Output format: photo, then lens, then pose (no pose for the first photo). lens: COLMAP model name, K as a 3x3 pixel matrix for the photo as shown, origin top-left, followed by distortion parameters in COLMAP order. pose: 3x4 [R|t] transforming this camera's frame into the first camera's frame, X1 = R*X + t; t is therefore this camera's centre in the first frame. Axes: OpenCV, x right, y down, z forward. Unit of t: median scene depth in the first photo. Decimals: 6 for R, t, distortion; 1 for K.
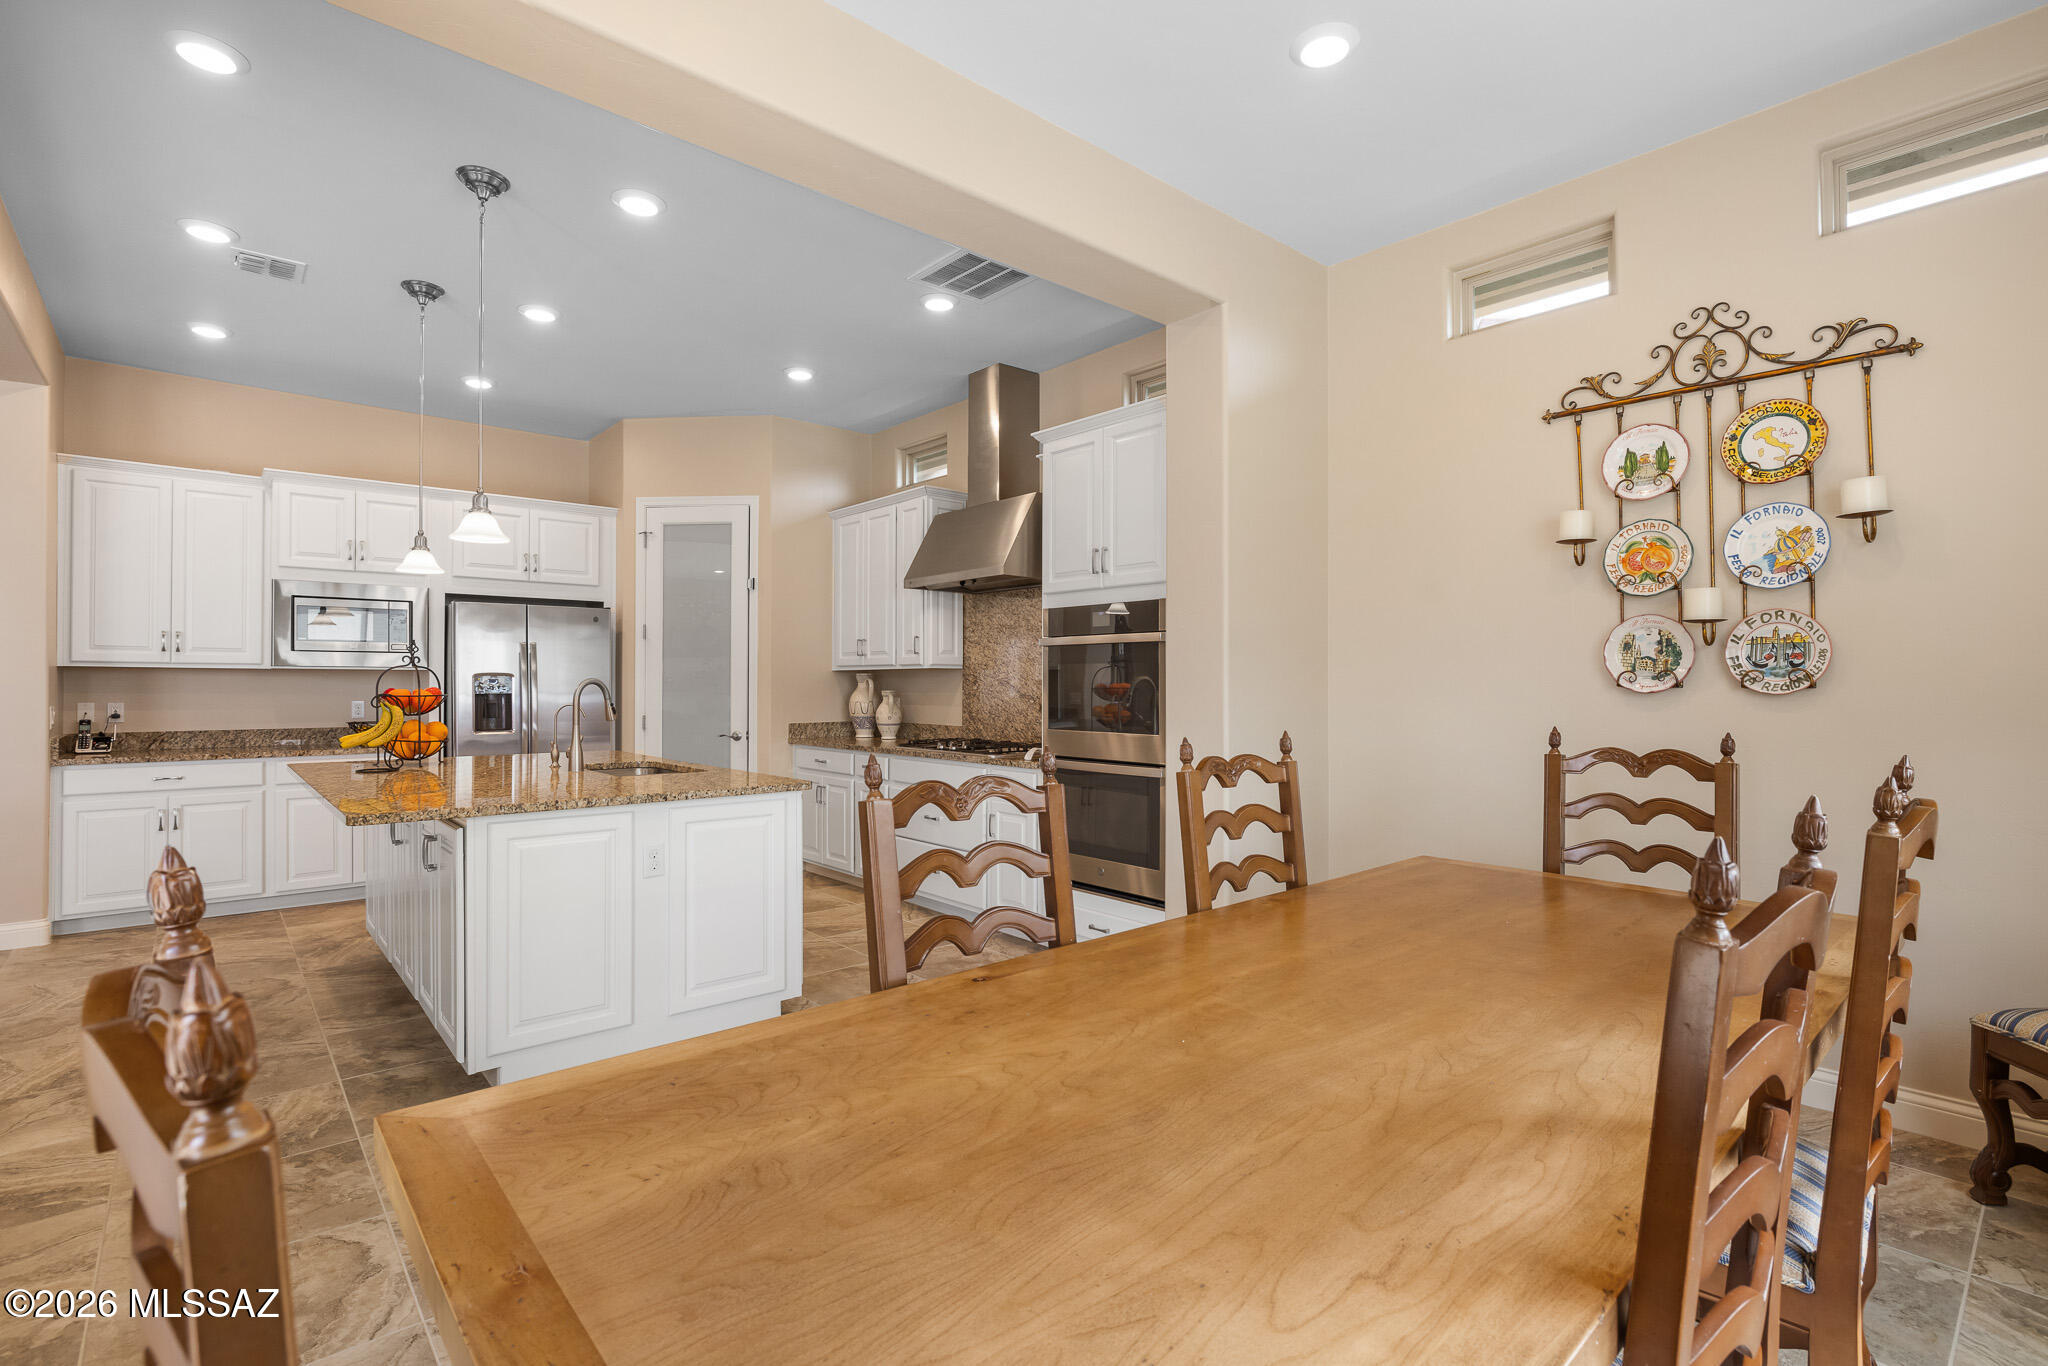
lens RADIAL K [[941.8, 0, 1025.3], [0, 941.8, 685.0], [0, 0, 1]] dist [-0.004940, -0.000860]
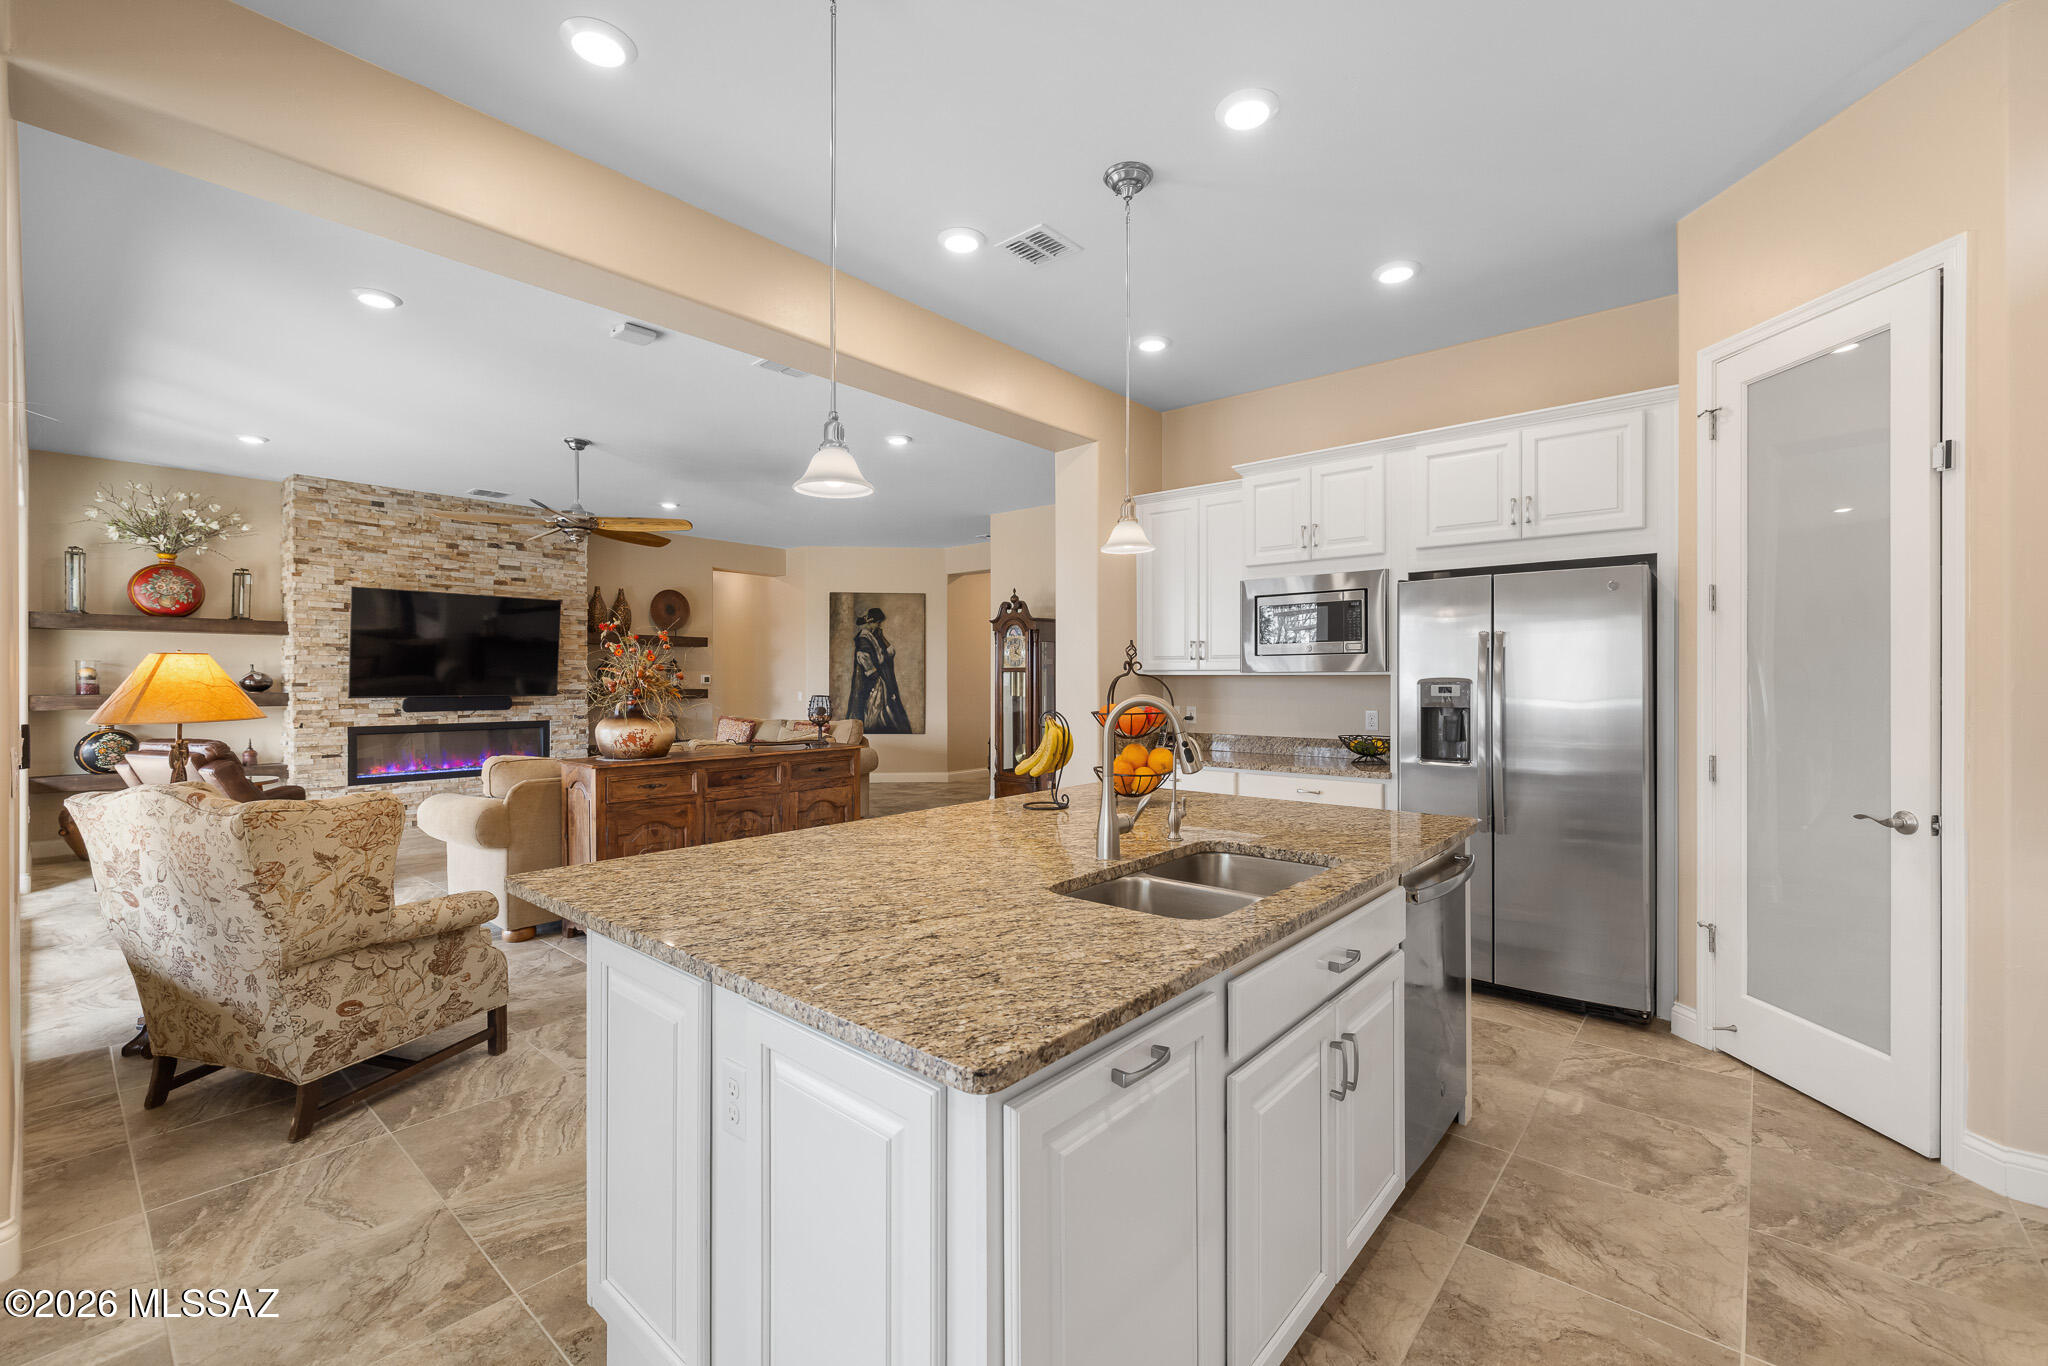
lens RADIAL K [[858.4, 0, 1028.4], [0, 858.4, 677.4], [0, 0, 1]] dist [-0.002033, -0.000400]
pose [[0.140562, -0.003147, -0.990067, 0.041846], [-0.000043, 0.999995, -0.003185, -0.019876], [0.990072, 0.000490, 0.140561, 1.060047]]
